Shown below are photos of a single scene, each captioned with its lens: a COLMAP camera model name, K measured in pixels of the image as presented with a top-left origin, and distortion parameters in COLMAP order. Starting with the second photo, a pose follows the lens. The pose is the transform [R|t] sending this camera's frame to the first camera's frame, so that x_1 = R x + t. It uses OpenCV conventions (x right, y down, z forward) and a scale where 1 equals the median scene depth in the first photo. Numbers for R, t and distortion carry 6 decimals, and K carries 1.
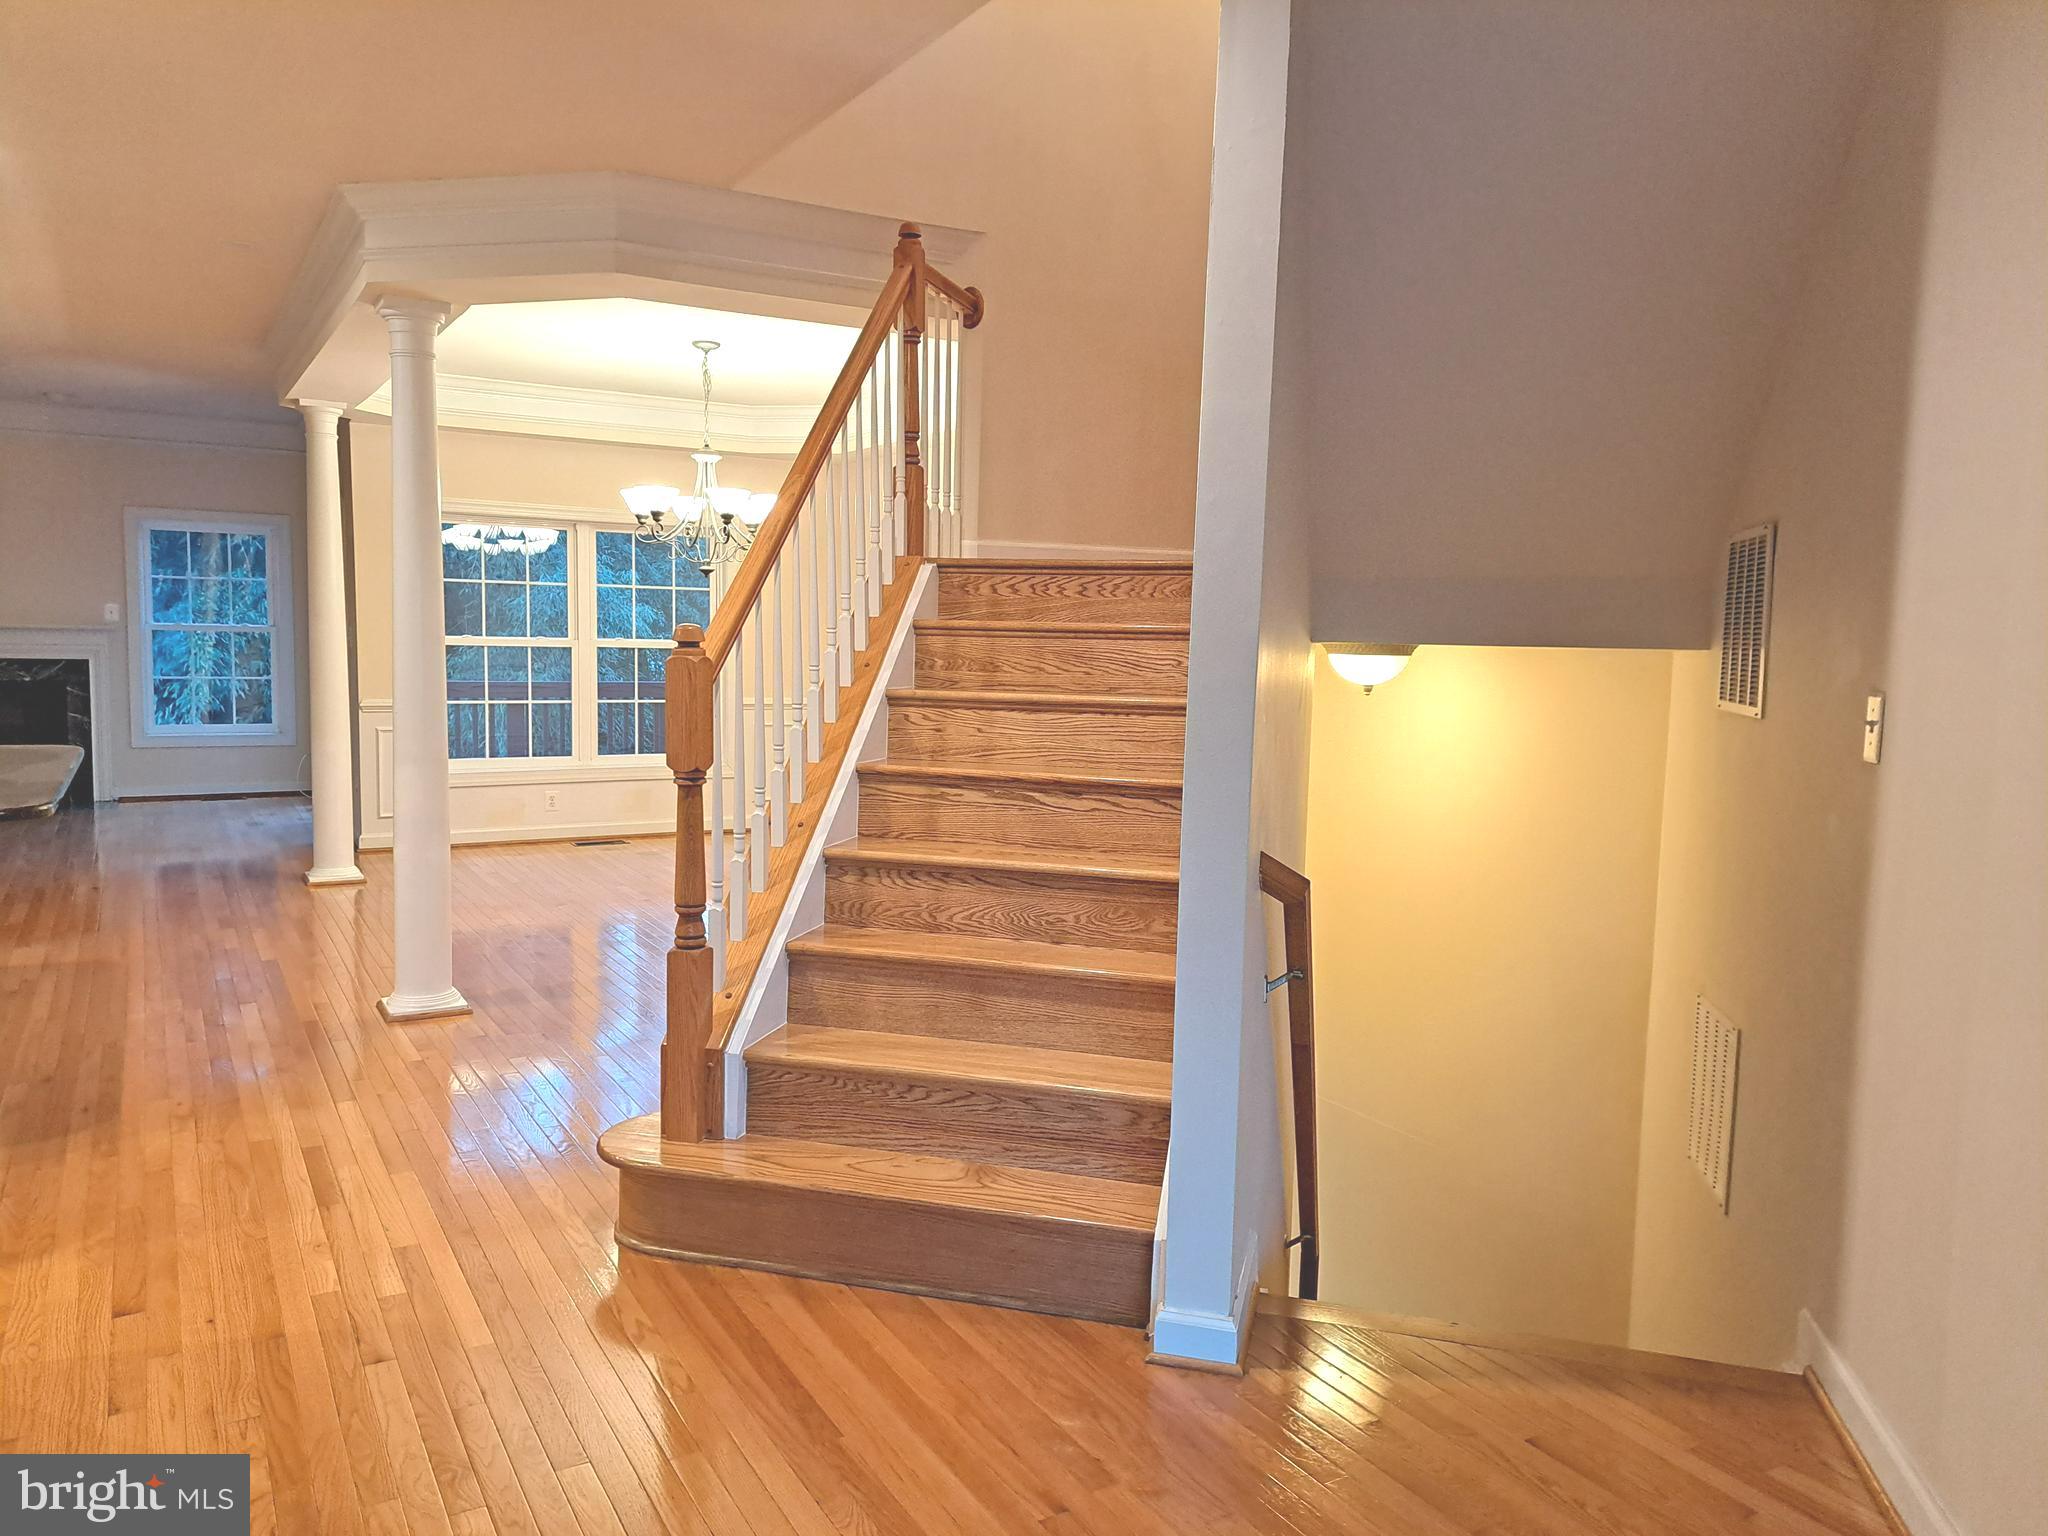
lens RADIAL K [[1424.2, 0, 964.0], [0, 1424.2, 767.6], [0, 0, 1]] dist [0.123114, -0.129015]
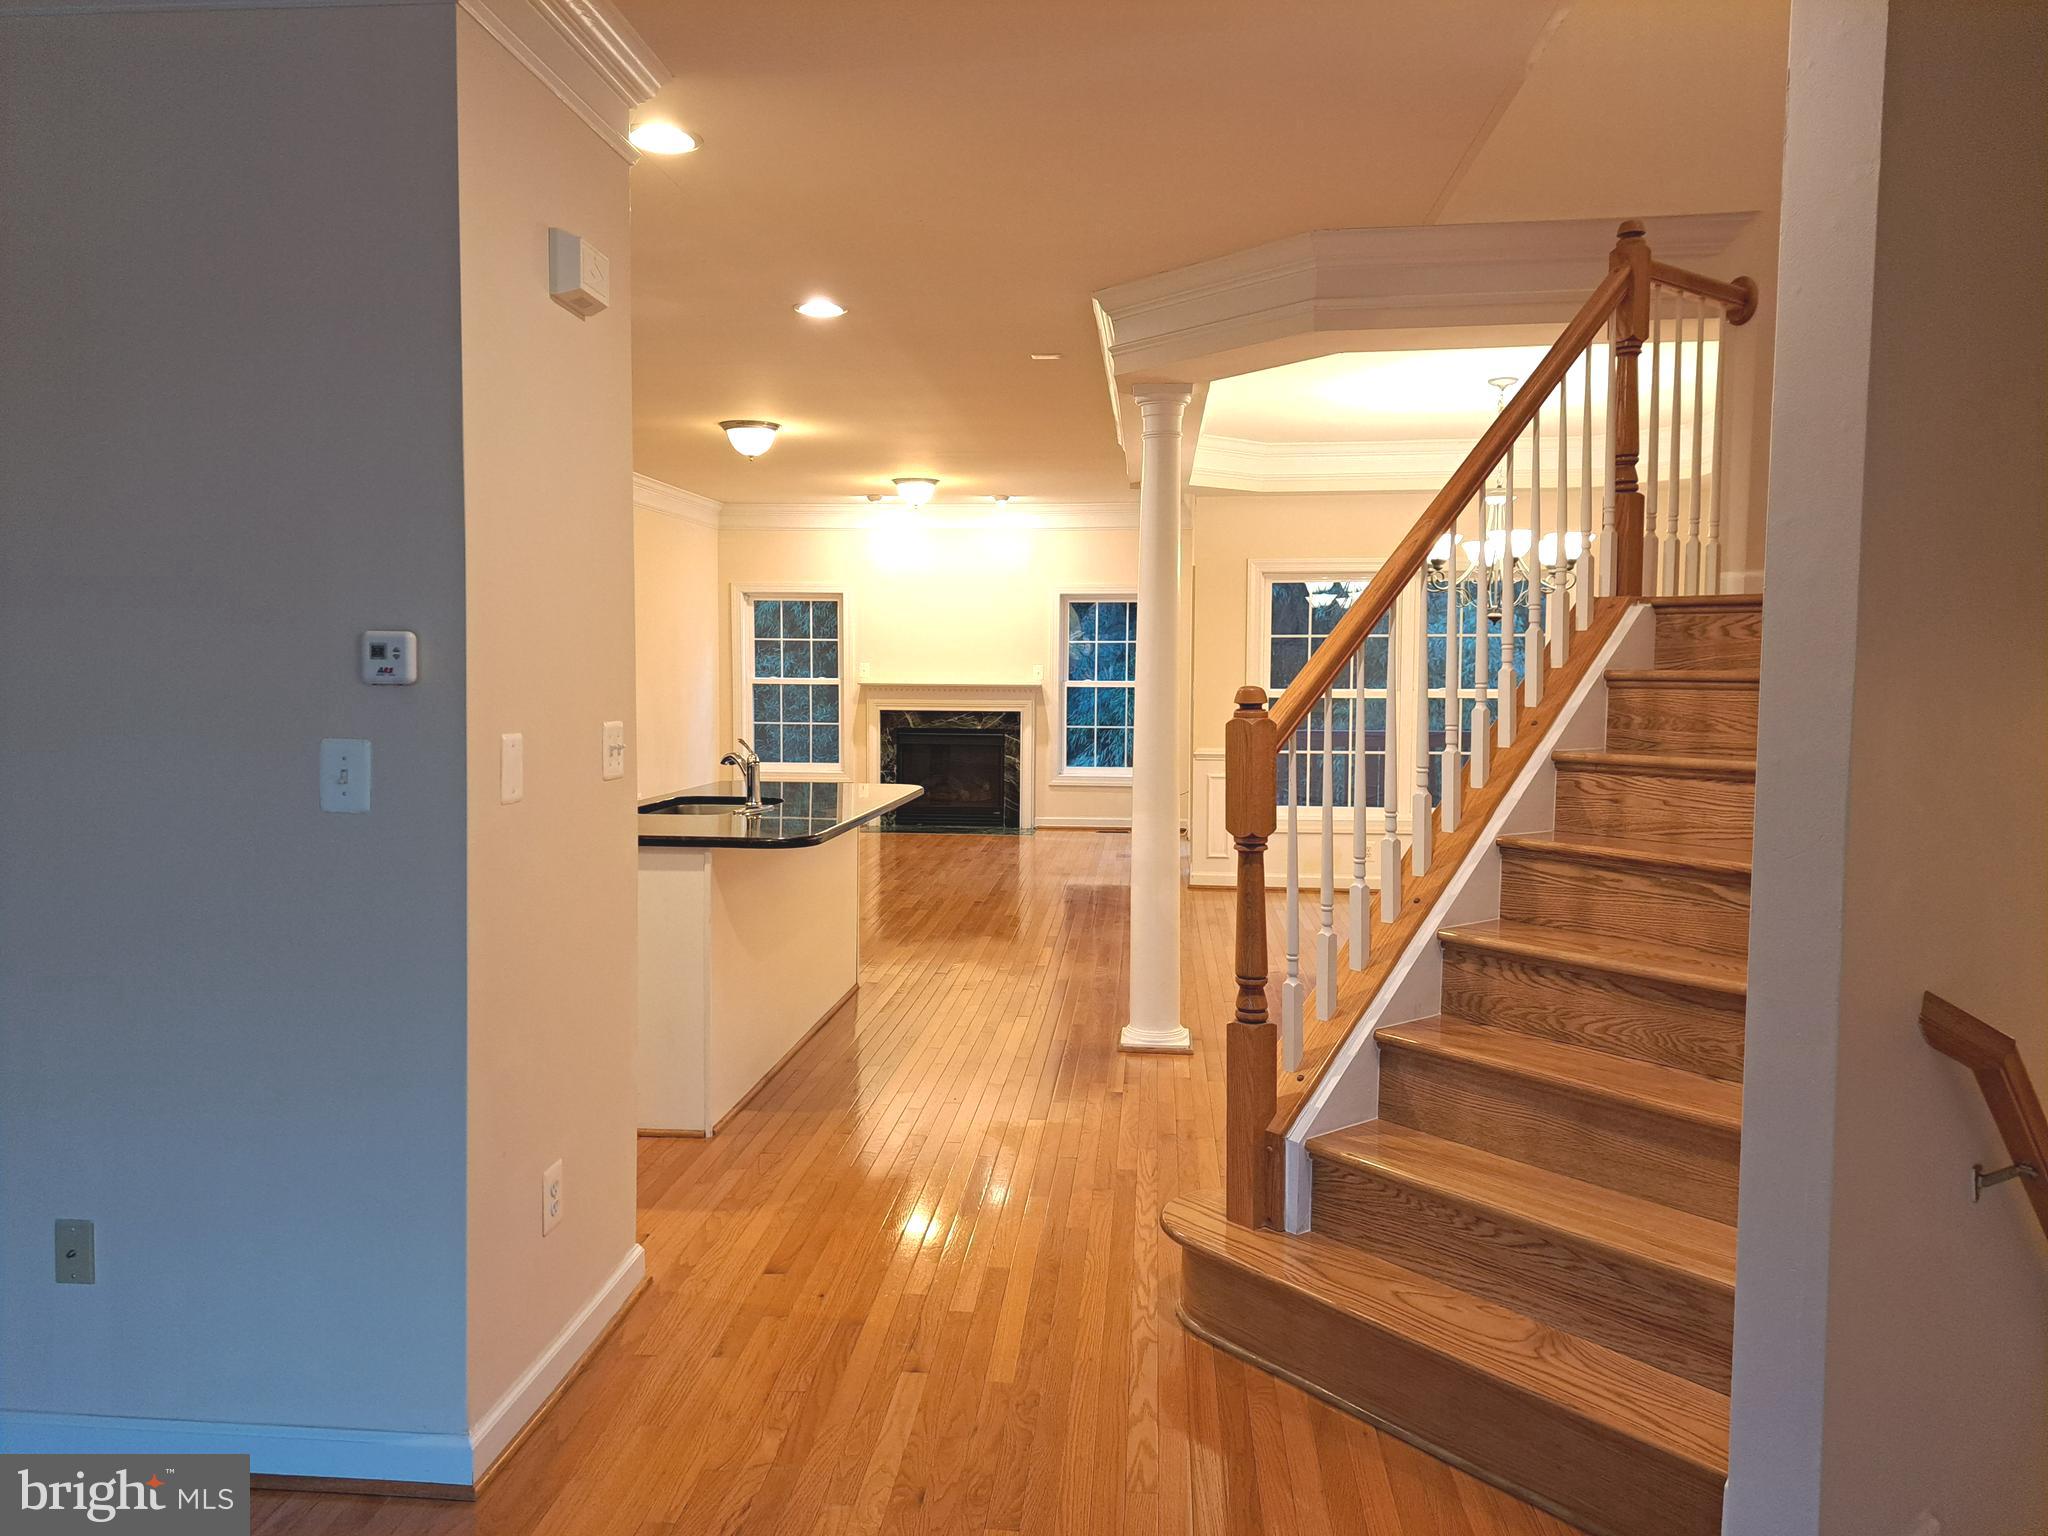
lens RADIAL K [[1424.2, 0, 964.0], [0, 1424.2, 767.6], [0, 0, 1]] dist [0.123114, -0.129015]
pose [[0.829849, 0.023871, -0.557478, 0.169202], [-0.041736, 0.998941, -0.019352, -0.016247], [0.556426, 0.039326, 0.829966, 0.085325]]
